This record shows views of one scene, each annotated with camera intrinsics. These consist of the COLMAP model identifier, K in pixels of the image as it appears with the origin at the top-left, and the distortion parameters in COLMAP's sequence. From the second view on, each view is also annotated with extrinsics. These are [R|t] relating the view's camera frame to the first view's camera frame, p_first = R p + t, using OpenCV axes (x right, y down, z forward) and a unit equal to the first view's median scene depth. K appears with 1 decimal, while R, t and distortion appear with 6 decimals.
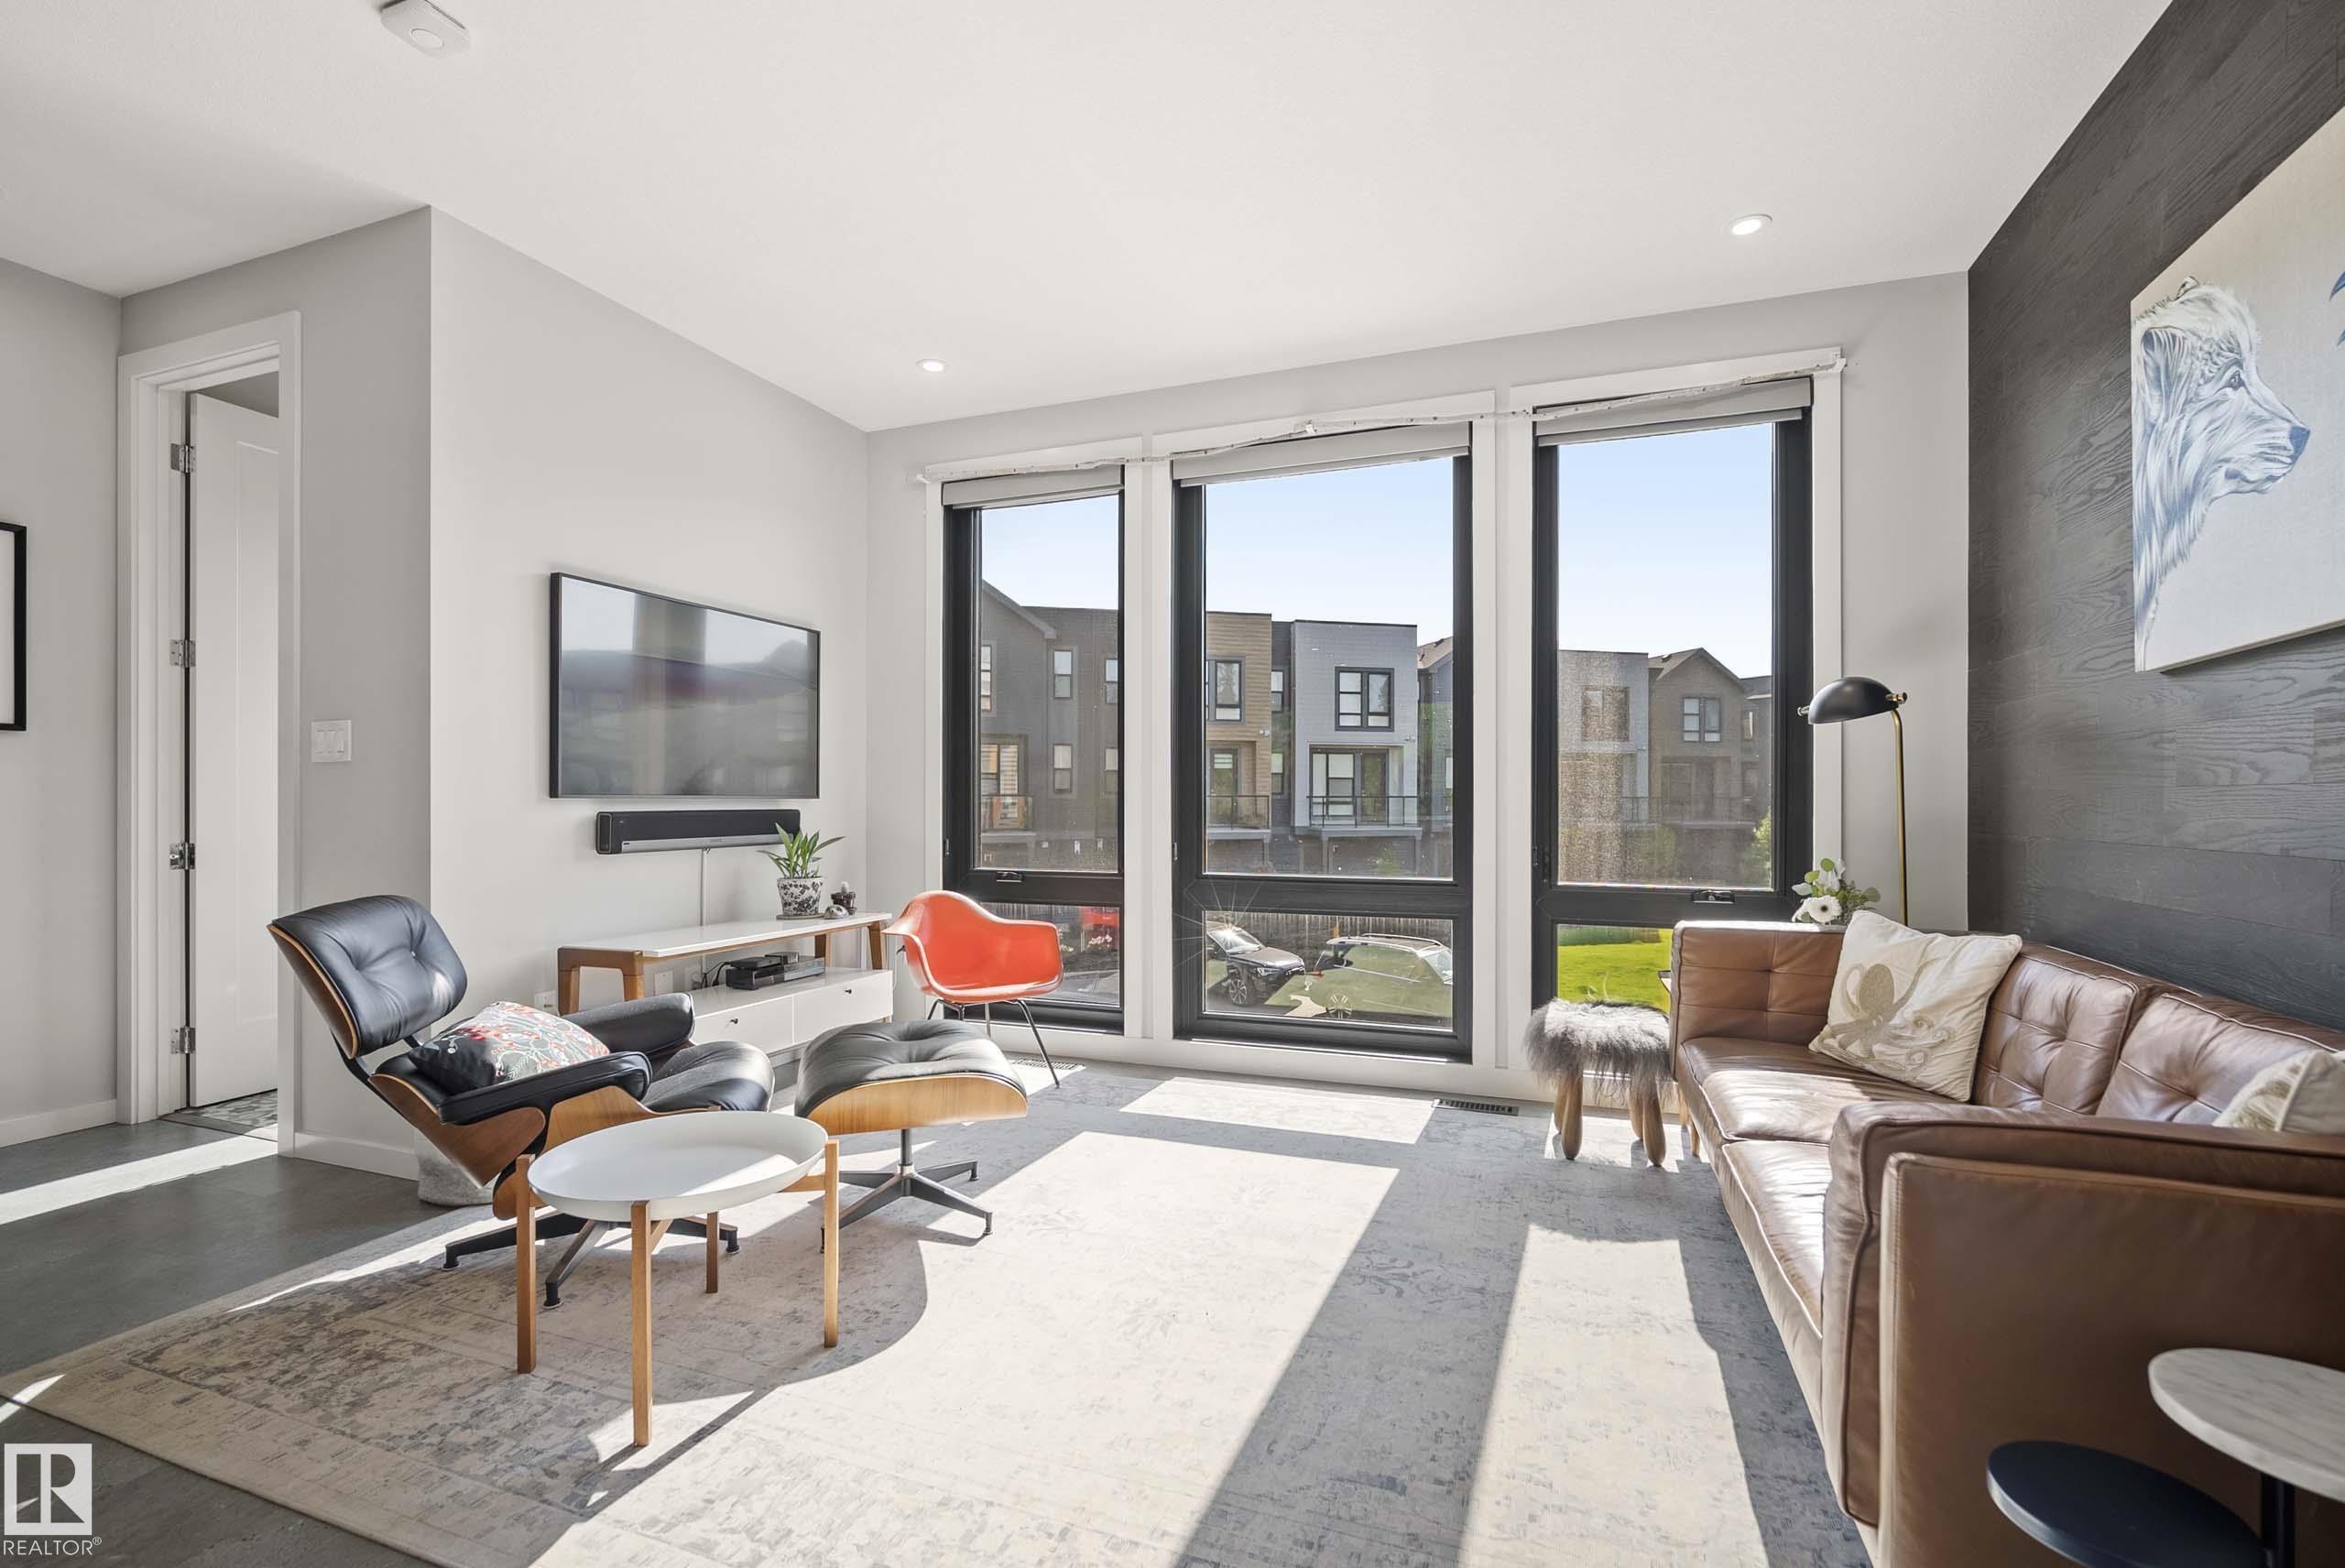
lens RADIAL K [[1054.7, 0, 1166.9], [0, 1054.7, 806.0], [0, 0, 1]] dist [-0.013776, 0.004480]
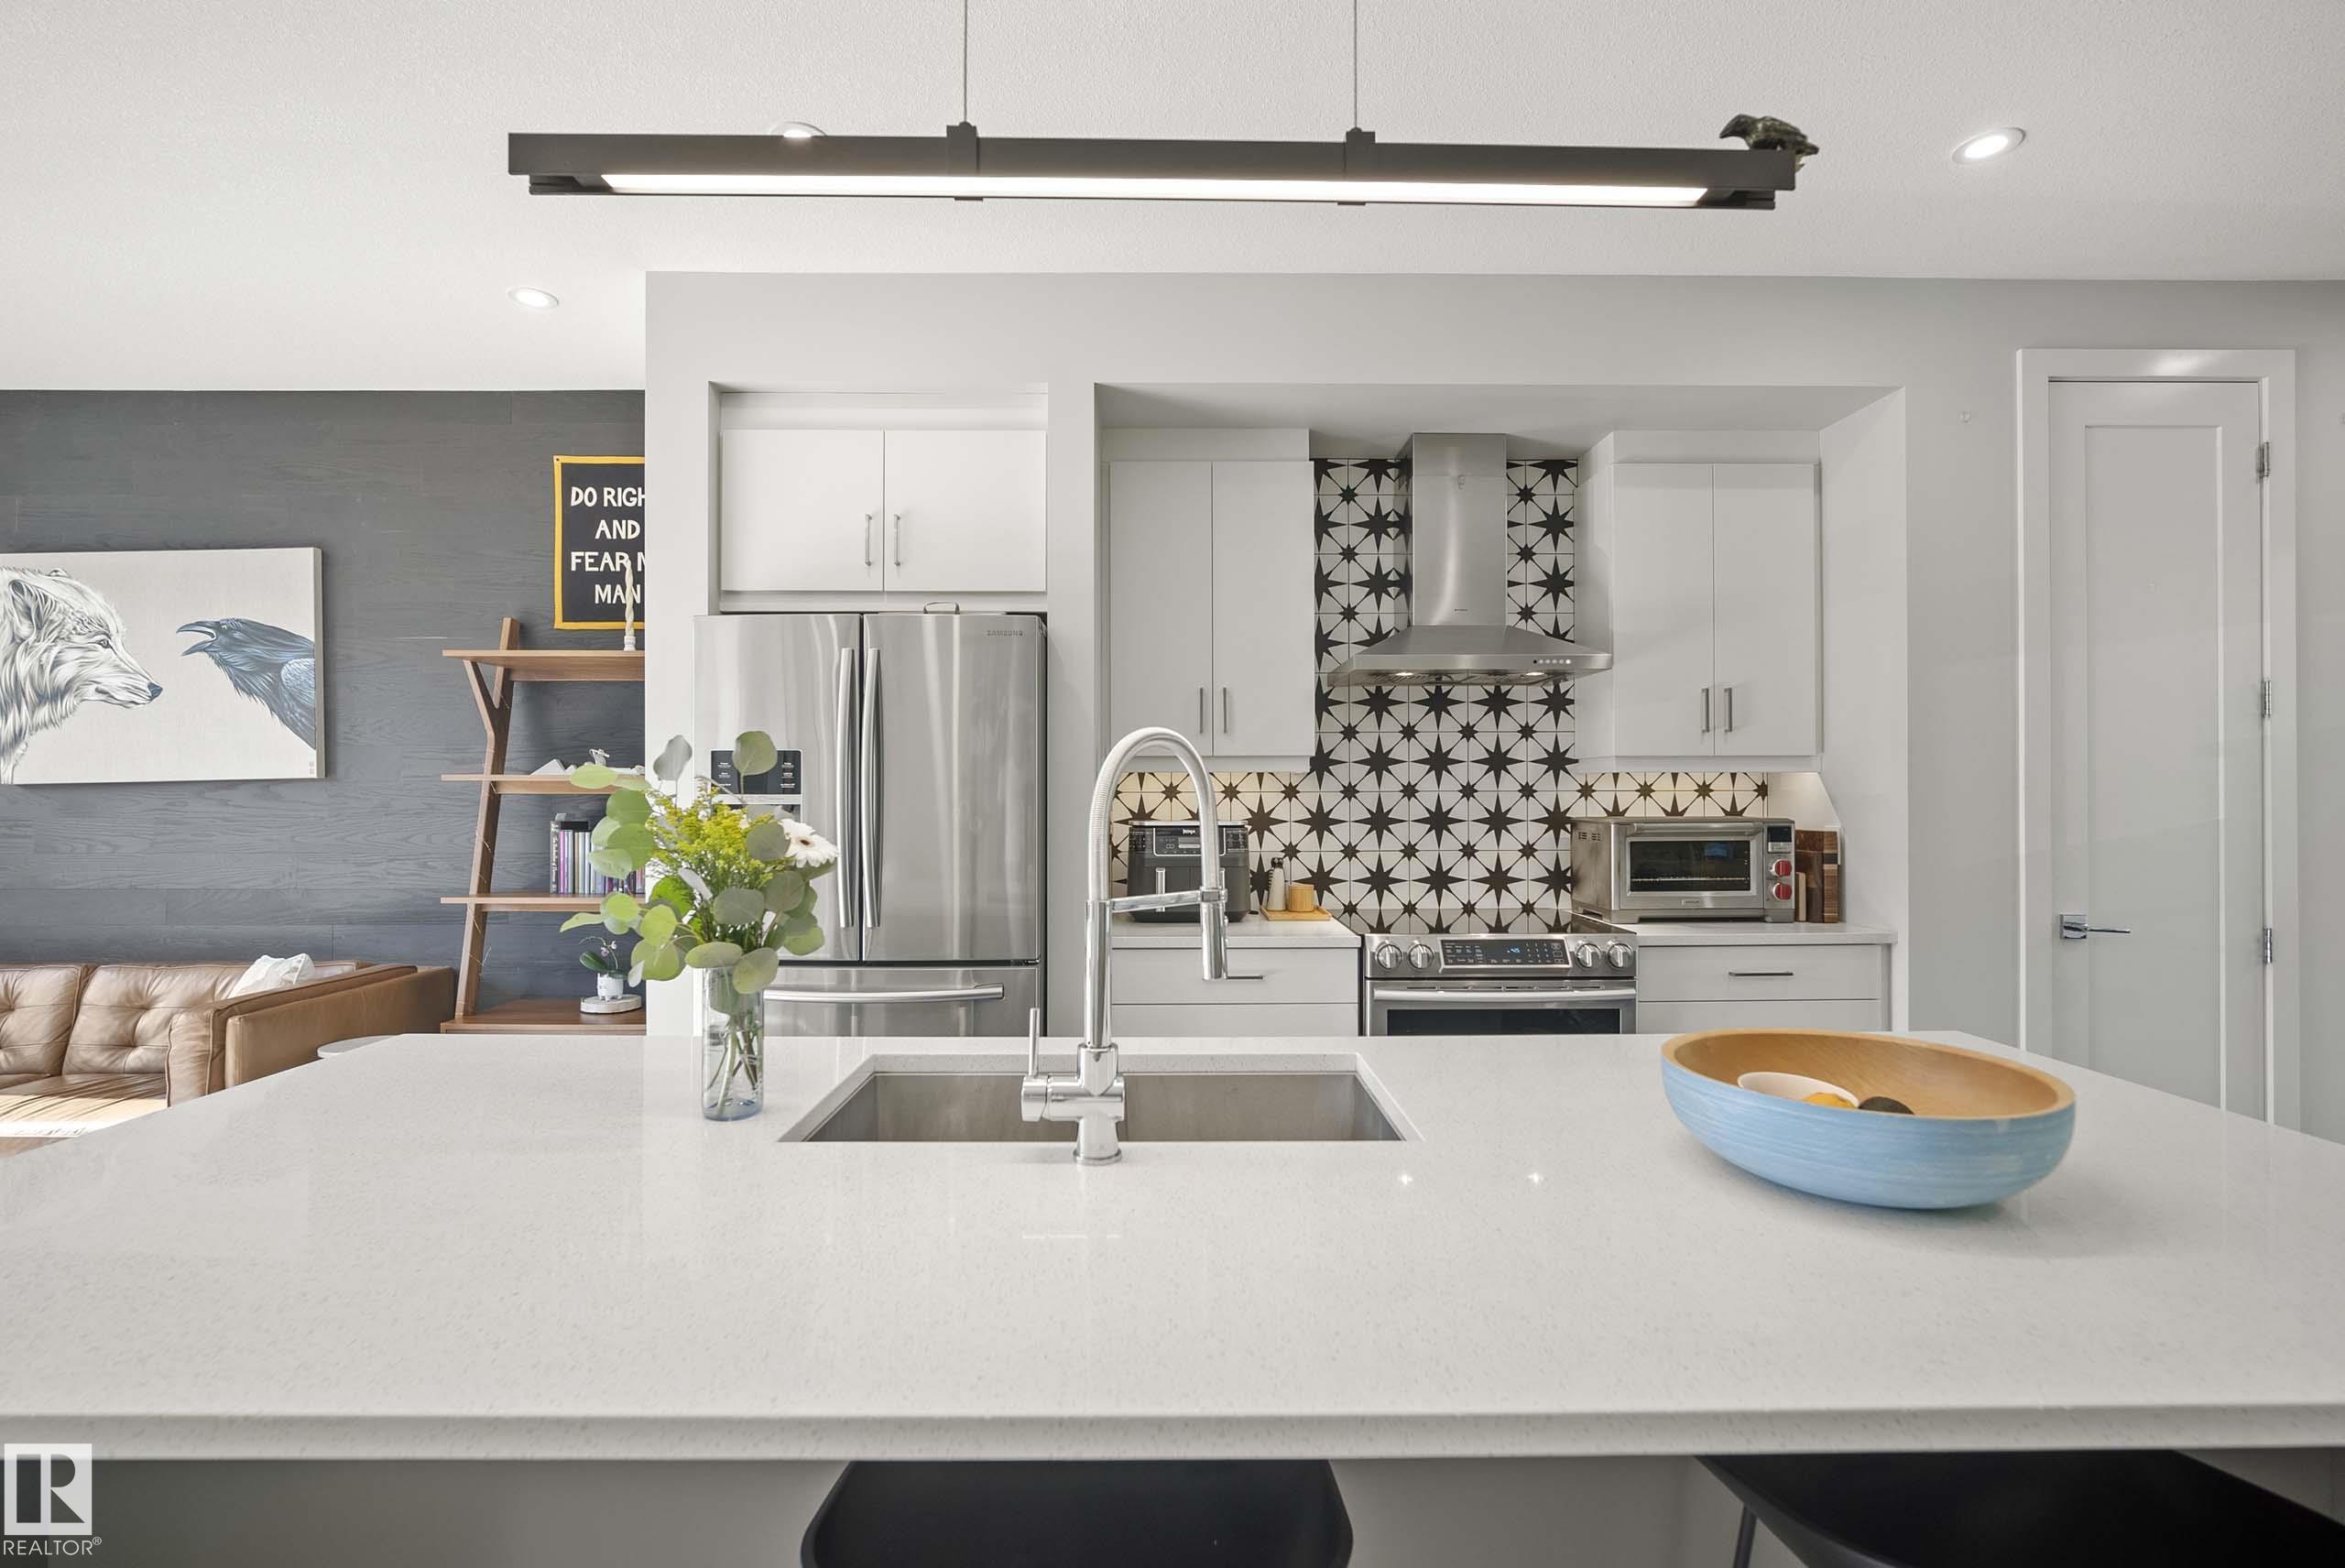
lens RADIAL K [[1054.7, 0, 1176.5], [0, 1054.7, 791.5], [0, 0, 1]] dist [-0.013776, 0.004480]
pose [[-0.356762, 0.003033, 0.934191, -1.265331], [0.007319, 0.999973, -0.000452, -0.103578], [-0.934167, 0.006676, -0.356774, -0.130846]]
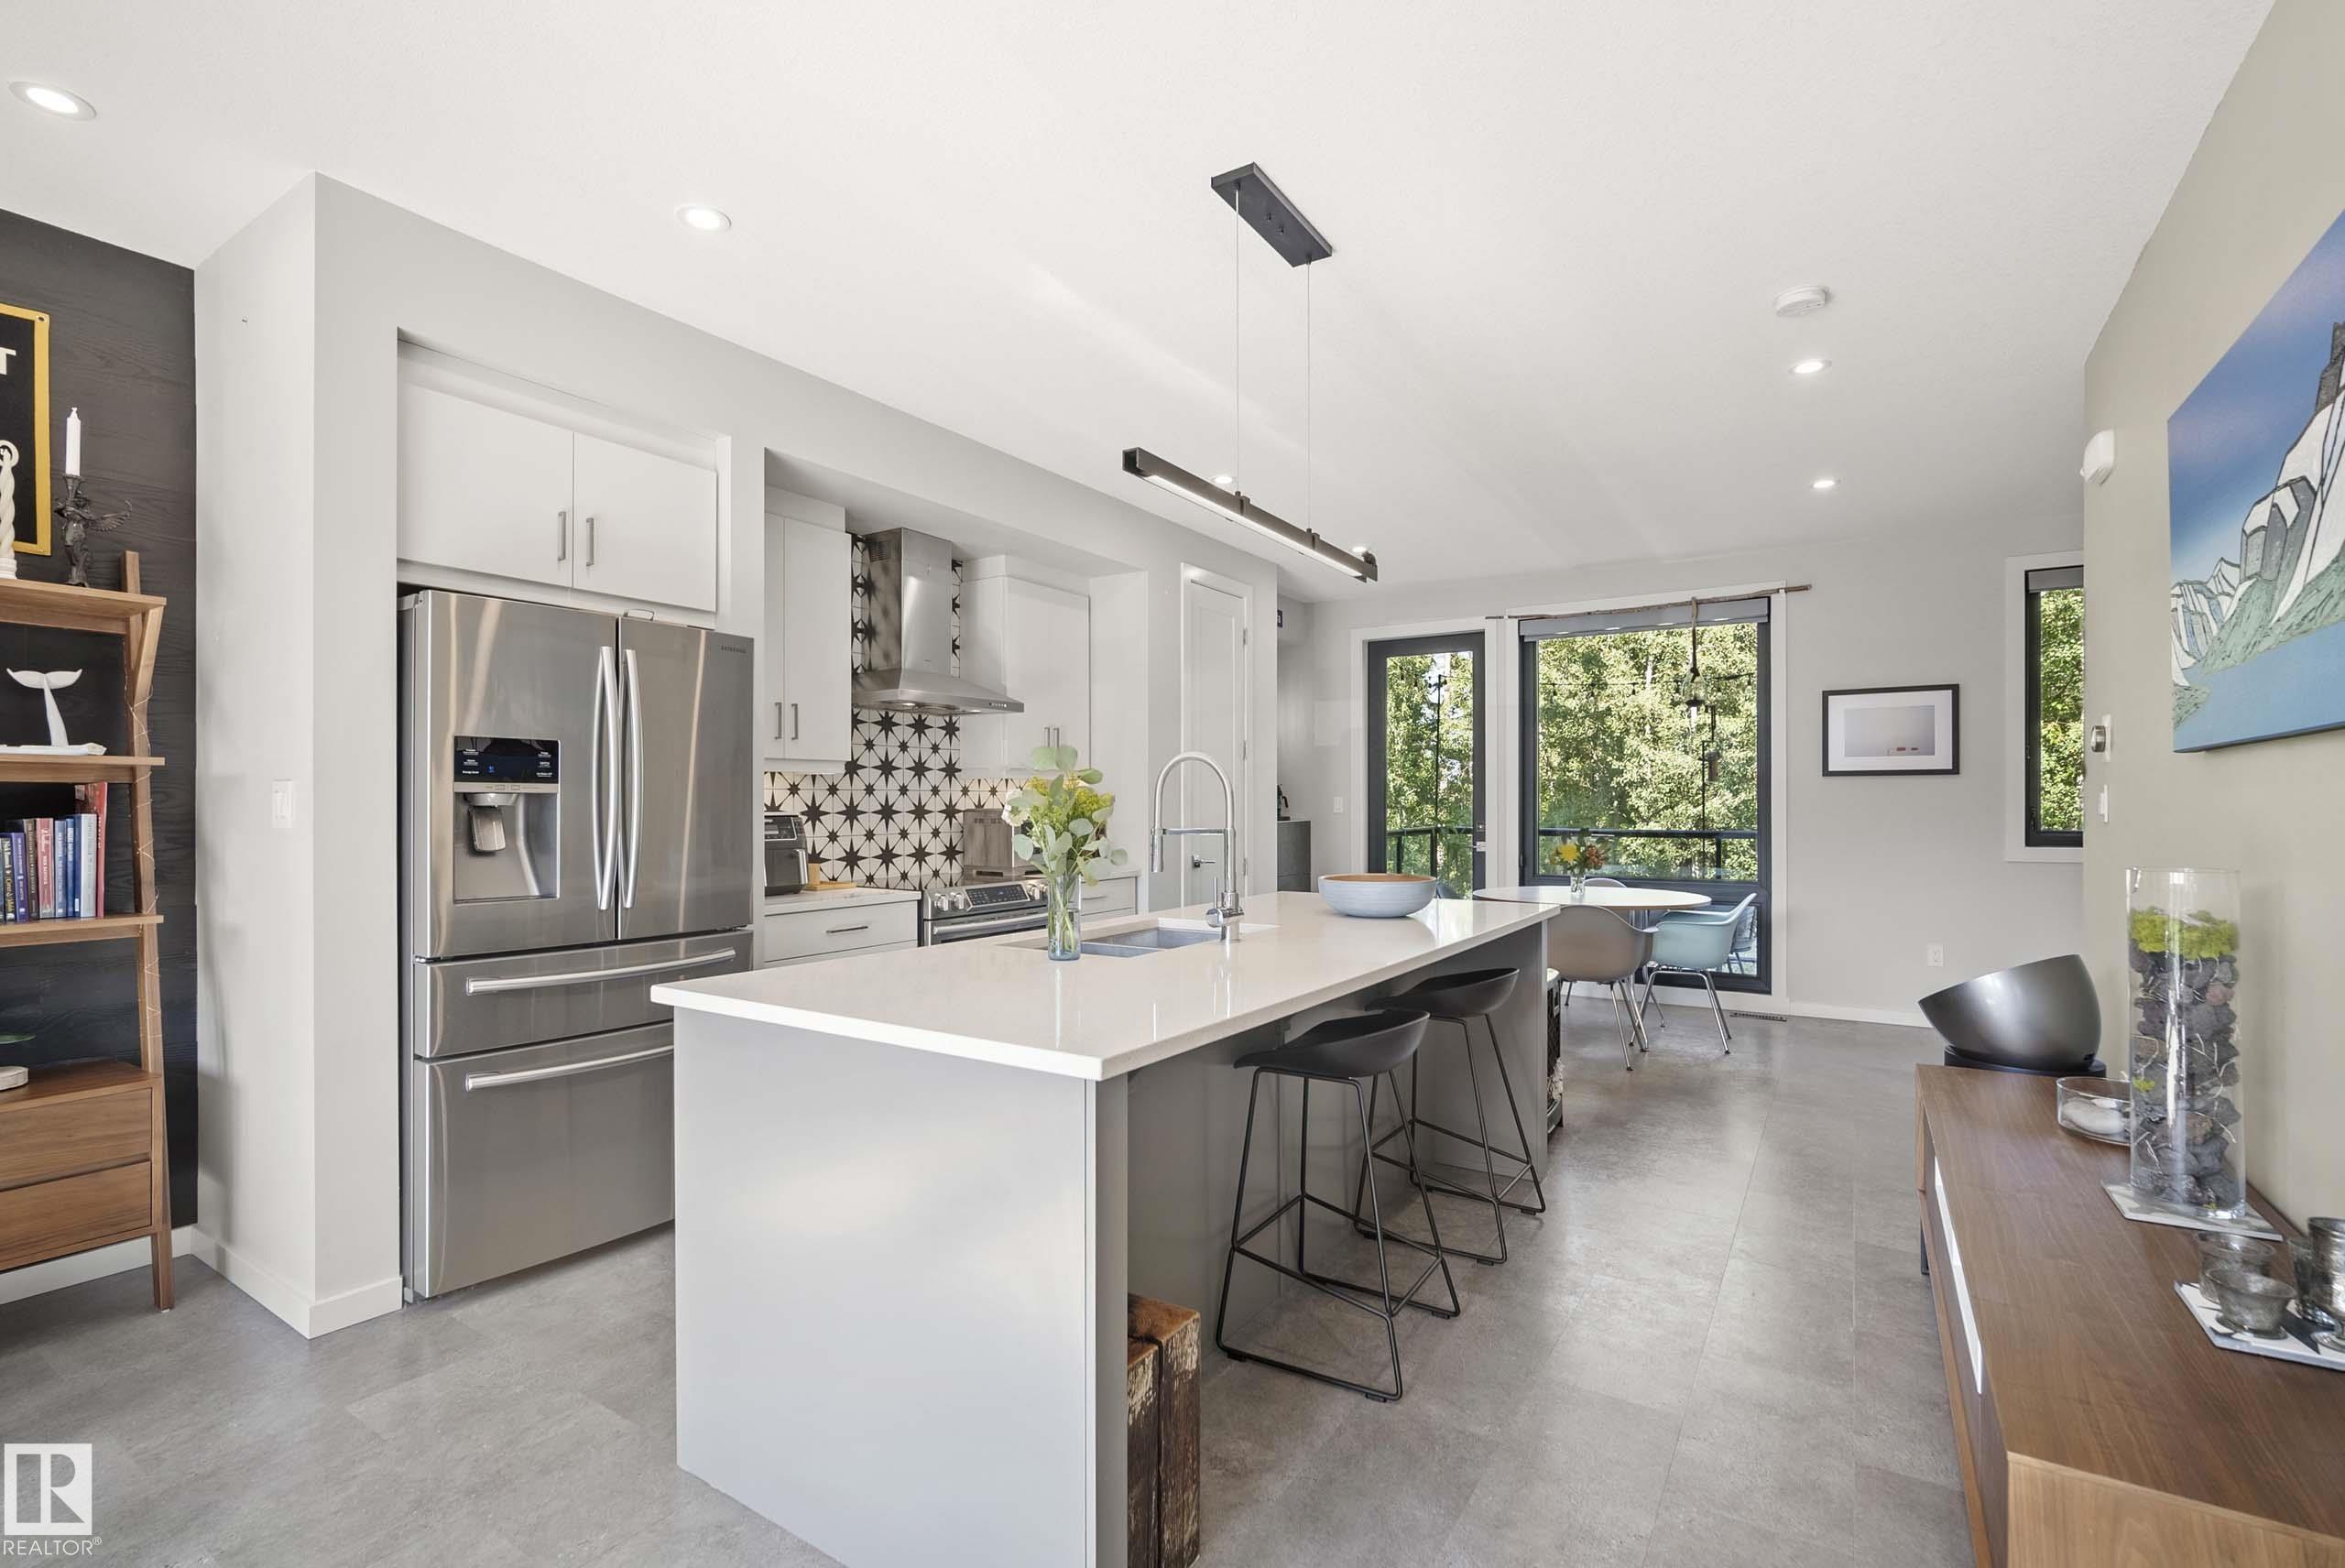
lens RADIAL K [[1054.7, 0, 1173.3], [0, 1054.7, 800.6], [0, 0, 1]] dist [-0.013776, 0.004480]
pose [[-0.976008, -0.001767, 0.217726, -0.952843], [-0.000788, 0.999989, 0.004585, -0.090742], [-0.217731, 0.004304, -0.975999, 0.895058]]
